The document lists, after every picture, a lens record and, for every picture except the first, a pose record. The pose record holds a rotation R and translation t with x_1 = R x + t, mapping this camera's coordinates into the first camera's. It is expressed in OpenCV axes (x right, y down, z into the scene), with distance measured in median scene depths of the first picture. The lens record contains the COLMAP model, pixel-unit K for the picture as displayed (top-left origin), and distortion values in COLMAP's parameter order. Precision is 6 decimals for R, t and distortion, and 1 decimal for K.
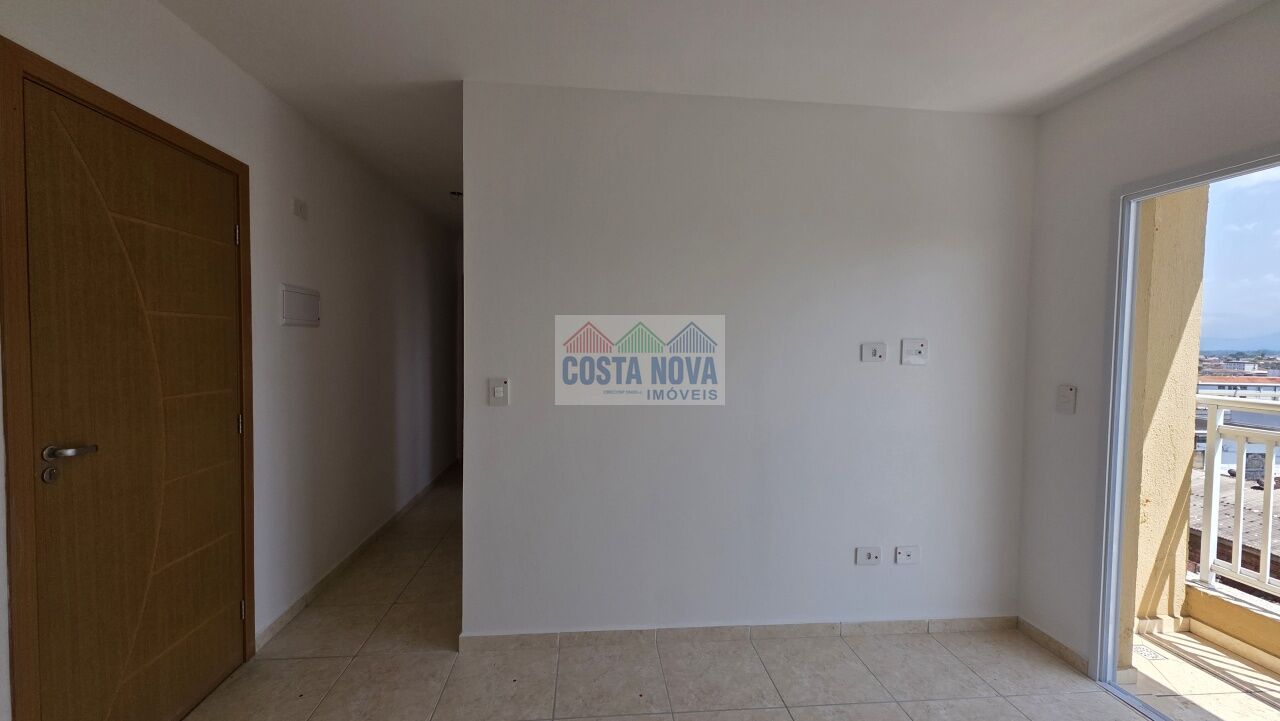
lens RADIAL K [[507.0, 0, 633.9], [0, 507.0, 362.0], [0, 0, 1]] dist [0.004021, 0.000508]
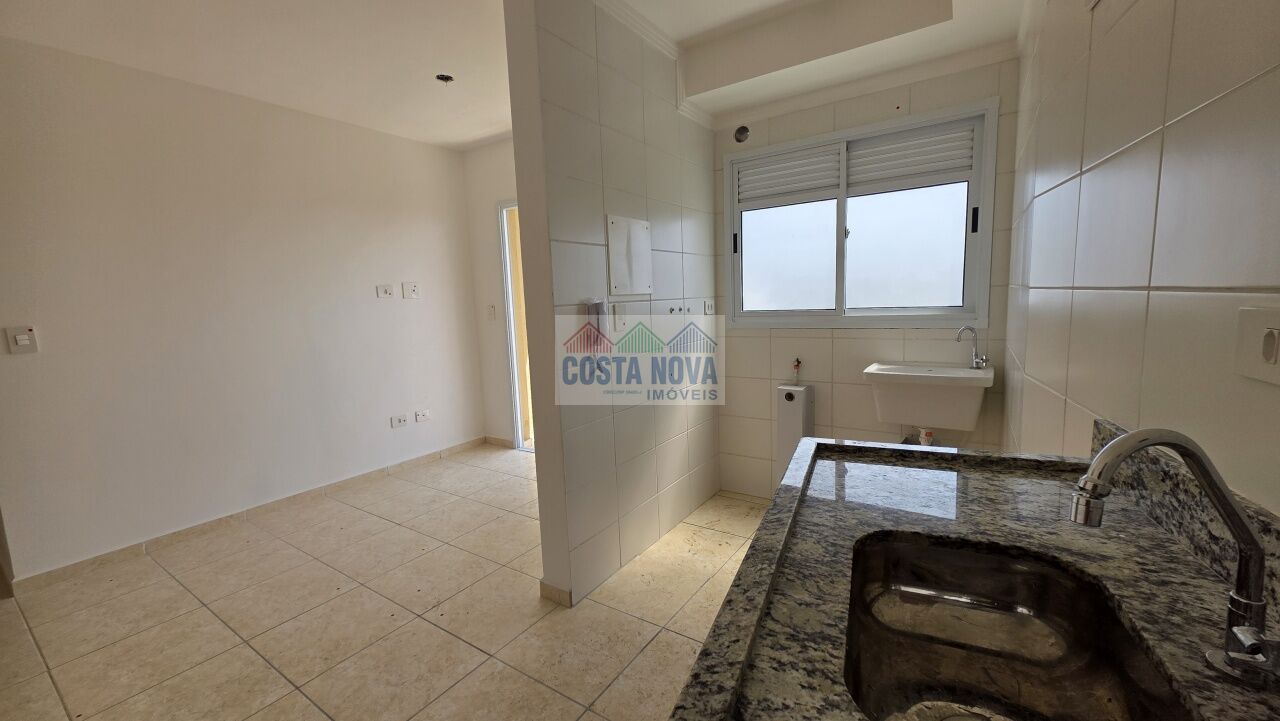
lens RADIAL K [[507.0, 0, 636.5], [0, 507.0, 362.8], [0, 0, 1]] dist [0.004021, 0.000508]
pose [[0.633233, -0.140204, 0.761157, -0.254839], [0.077450, 0.989998, 0.117922, 0.074005], [-0.770077, -0.015721, 0.637758, -0.588178]]
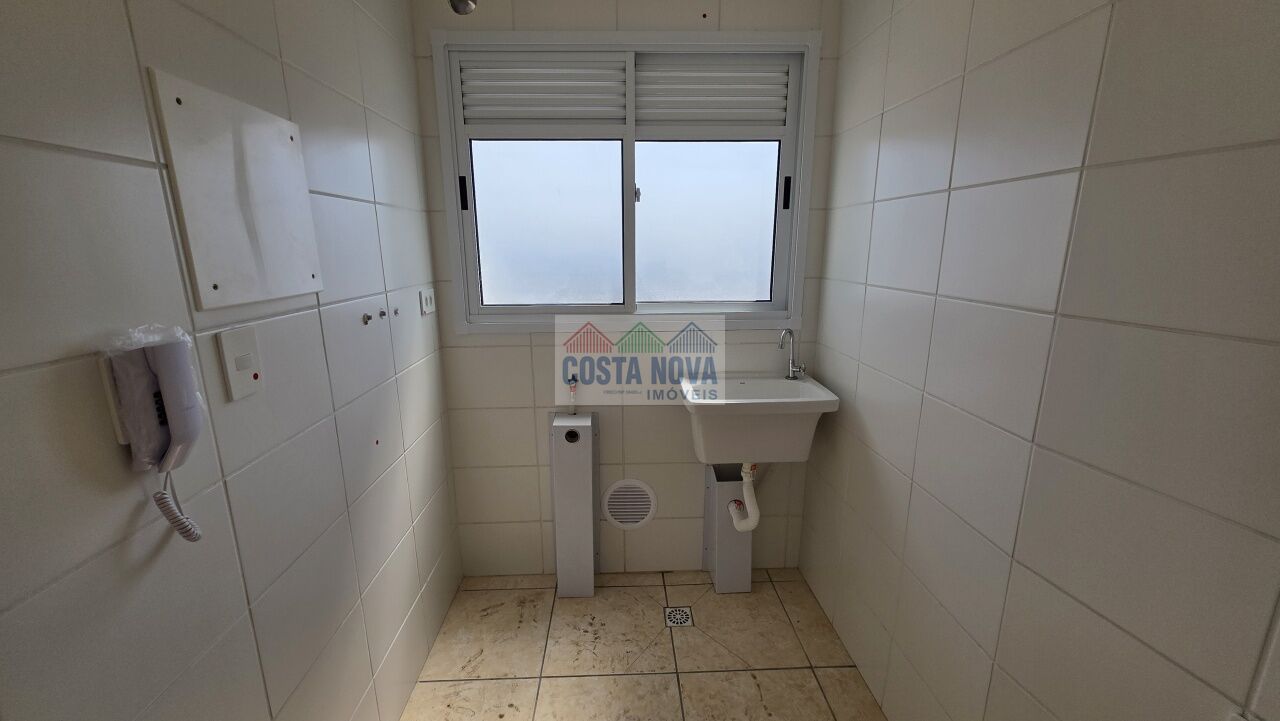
lens RADIAL K [[507.0, 0, 635.9], [0, 507.0, 362.4], [0, 0, 1]] dist [0.004021, 0.000508]
pose [[0.052117, -0.240414, 0.969270, 0.119512], [0.043151, 0.970225, 0.238330, 0.023127], [-0.997708, 0.029404, 0.060940, -0.265148]]
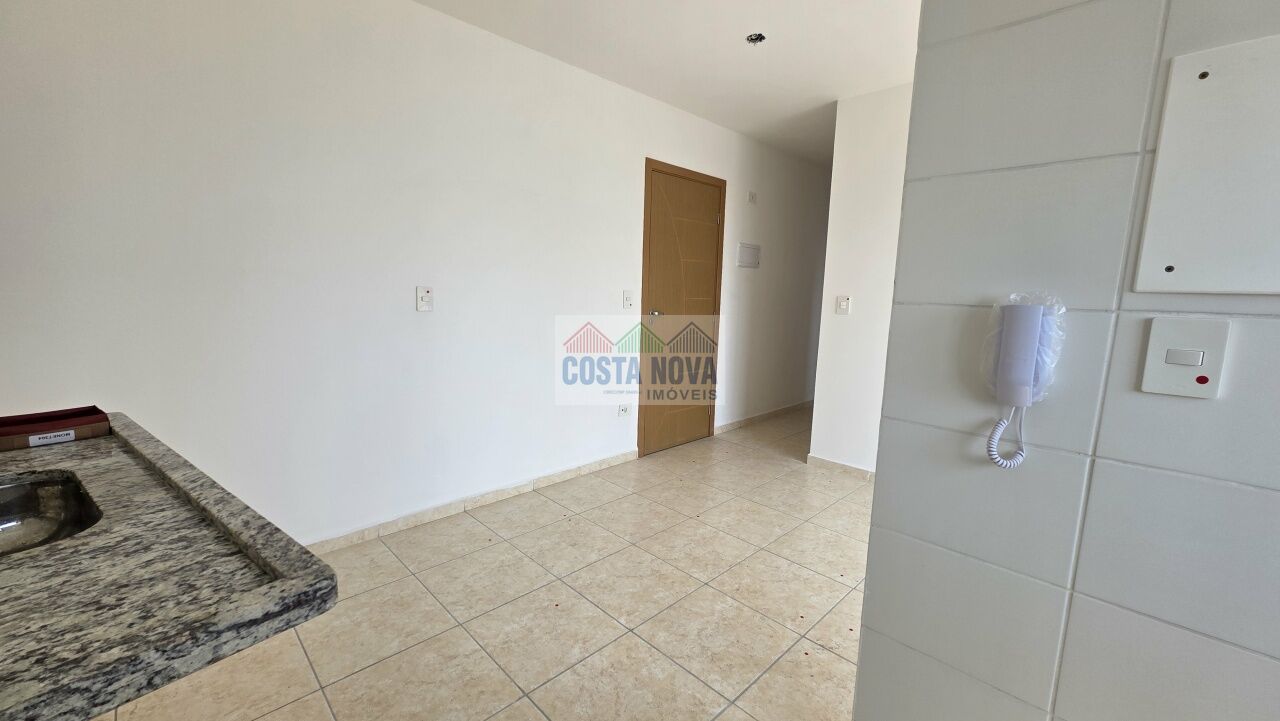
lens RADIAL K [[507.0, 0, 634.1], [0, 507.0, 360.9], [0, 0, 1]] dist [0.004021, 0.000508]
pose [[0.631339, 0.113977, -0.767086, 0.496883], [-0.046428, 0.992922, 0.109321, 0.082165], [0.774116, -0.033404, 0.632162, -0.435580]]
